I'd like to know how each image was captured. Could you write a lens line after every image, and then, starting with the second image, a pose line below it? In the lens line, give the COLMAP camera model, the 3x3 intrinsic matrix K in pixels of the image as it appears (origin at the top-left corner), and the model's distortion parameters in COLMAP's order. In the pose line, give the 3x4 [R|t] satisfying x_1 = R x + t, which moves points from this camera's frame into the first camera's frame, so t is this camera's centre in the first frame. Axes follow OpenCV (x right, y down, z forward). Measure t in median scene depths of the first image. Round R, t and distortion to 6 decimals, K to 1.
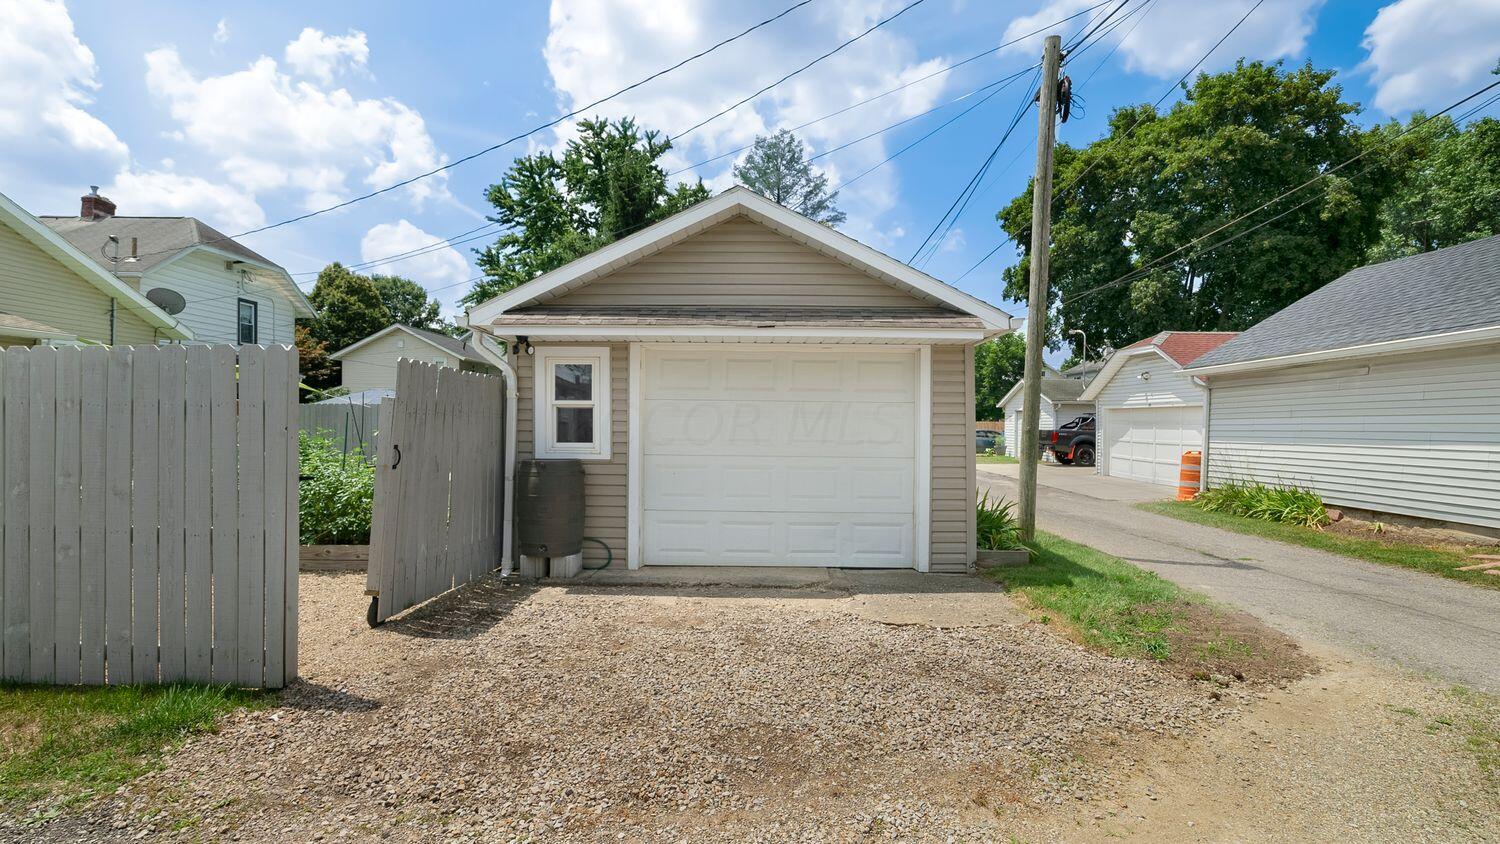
lens RADIAL K [[706.8, 0, 754.0], [0, 706.8, 413.3], [0, 0, 1]] dist [0.000044, -0.000031]
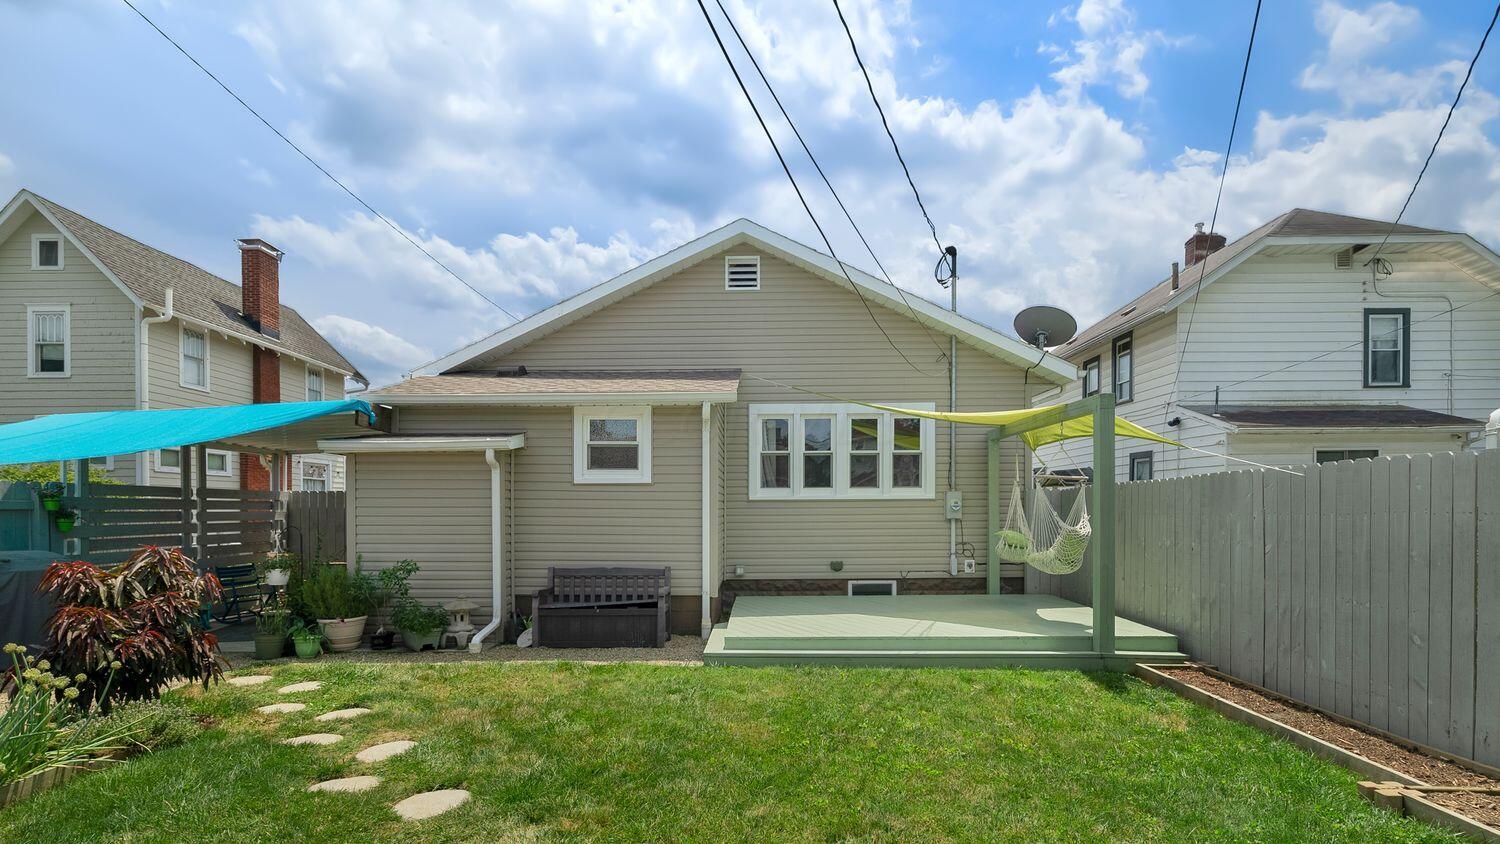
lens RADIAL K [[694.1, 0, 753.4], [0, 694.1, 525.3], [0, 0, 1]] dist [-0.002215, 0.000607]
pose [[0.001202, 0.010940, -0.999939, -0.081757], [0.014882, 0.999829, 0.010957, 0.002698], [0.999889, -0.014894, 0.001039, 0.272959]]
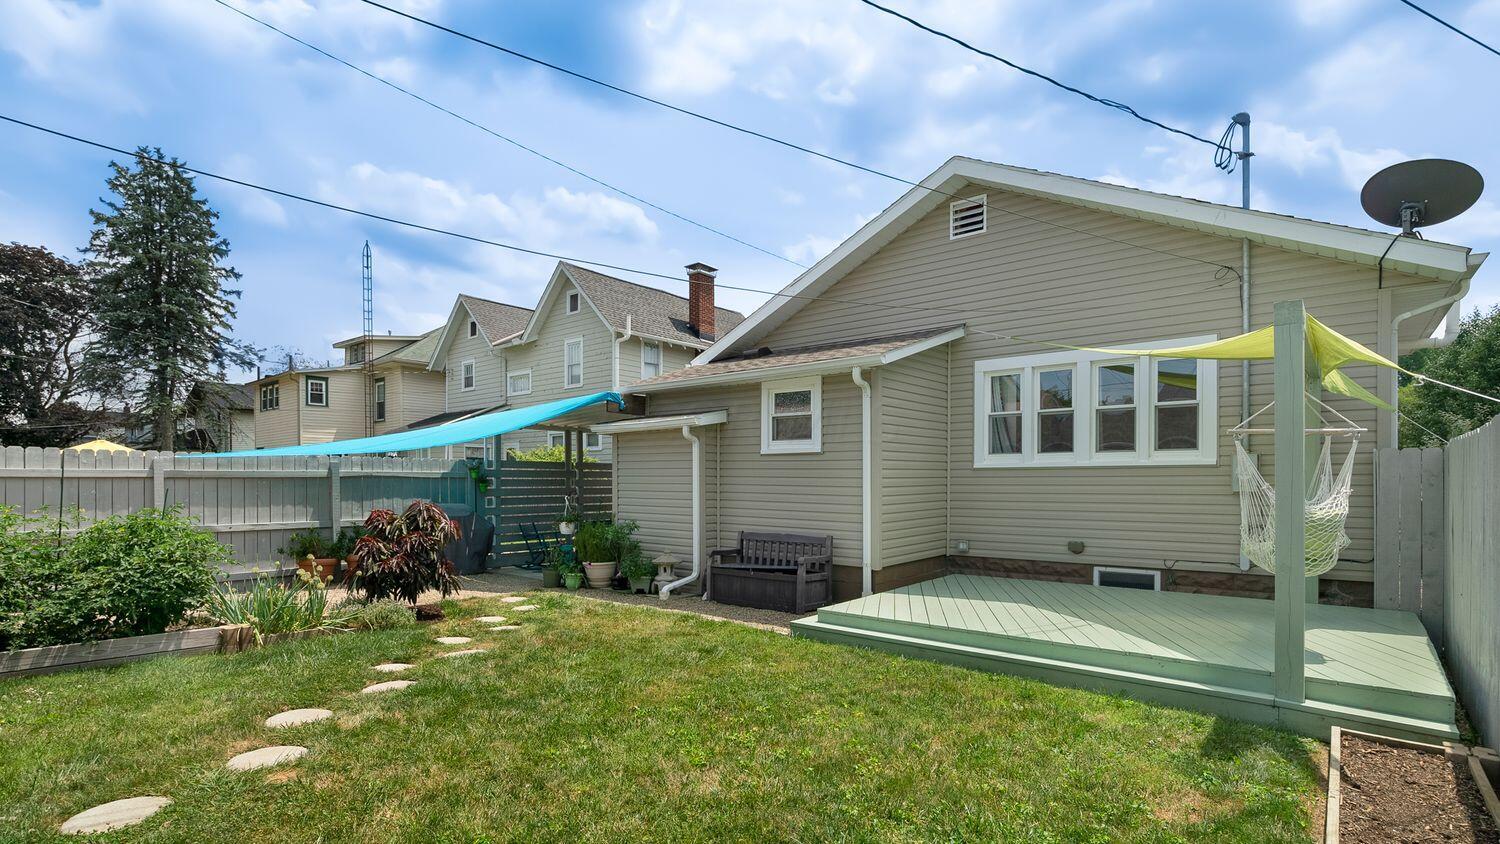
lens RADIAL K [[704.4, 0, 759.1], [0, 704.4, 487.4], [0, 0, 1]] dist [-0.000818, 0.000357]
pose [[-0.613657, -0.002158, -0.789570, -0.107157], [0.002546, 0.999986, -0.004712, 0.003412], [0.789568, -0.004902, -0.613643, 0.349234]]
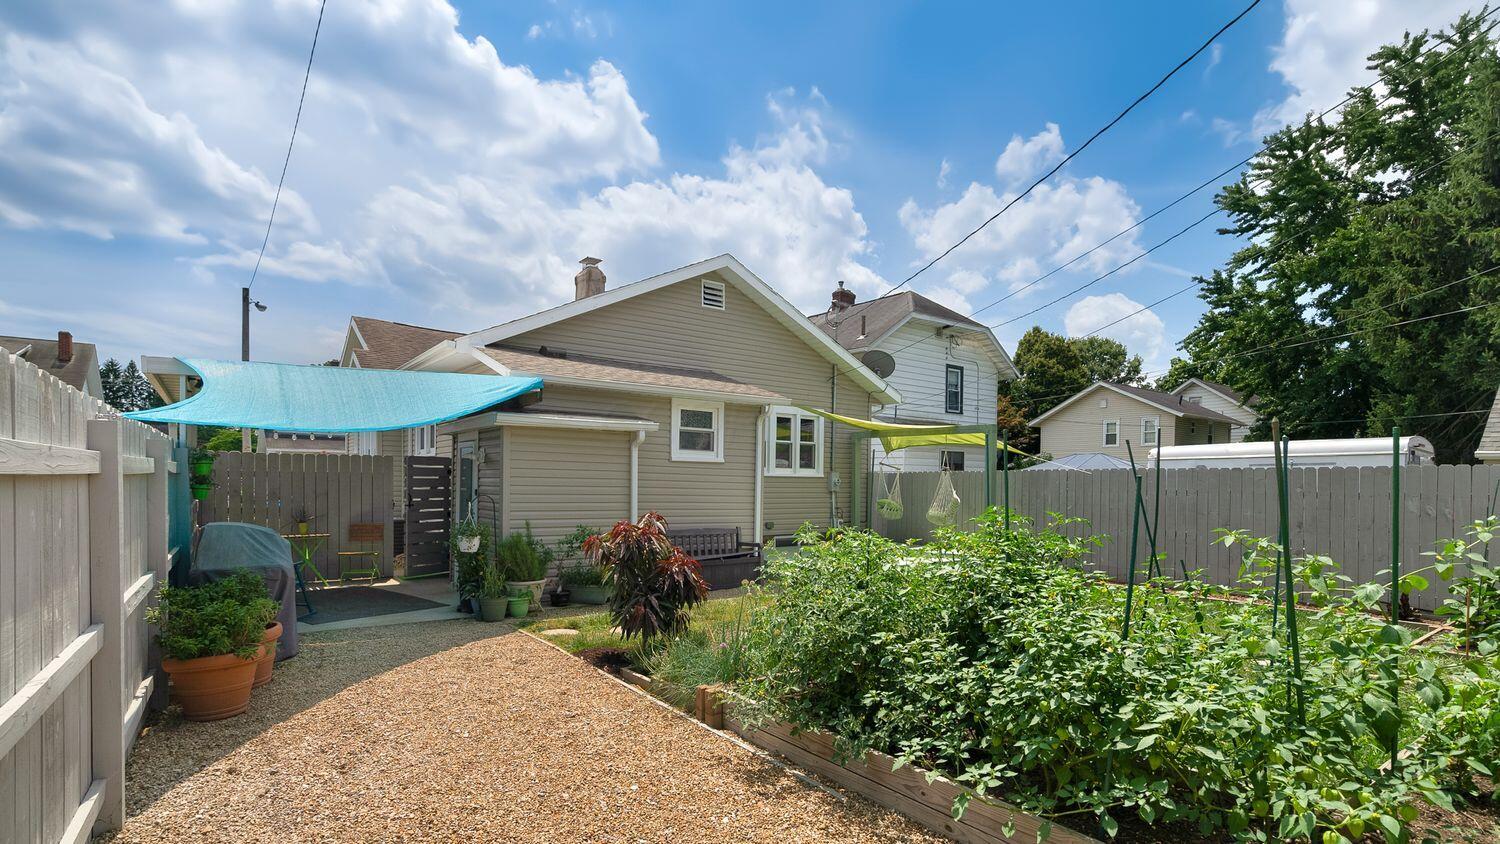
lens RADIAL K [[704.8, 0, 746.7], [0, 704.8, 501.4], [0, 0, 1]] dist [0.000958, 0.000333]
pose [[0.609818, 0.021349, -0.792254, -0.069006], [0.000251, 0.999632, 0.027130, -0.000081], [0.792542, -0.016743, 0.609588, 0.103908]]
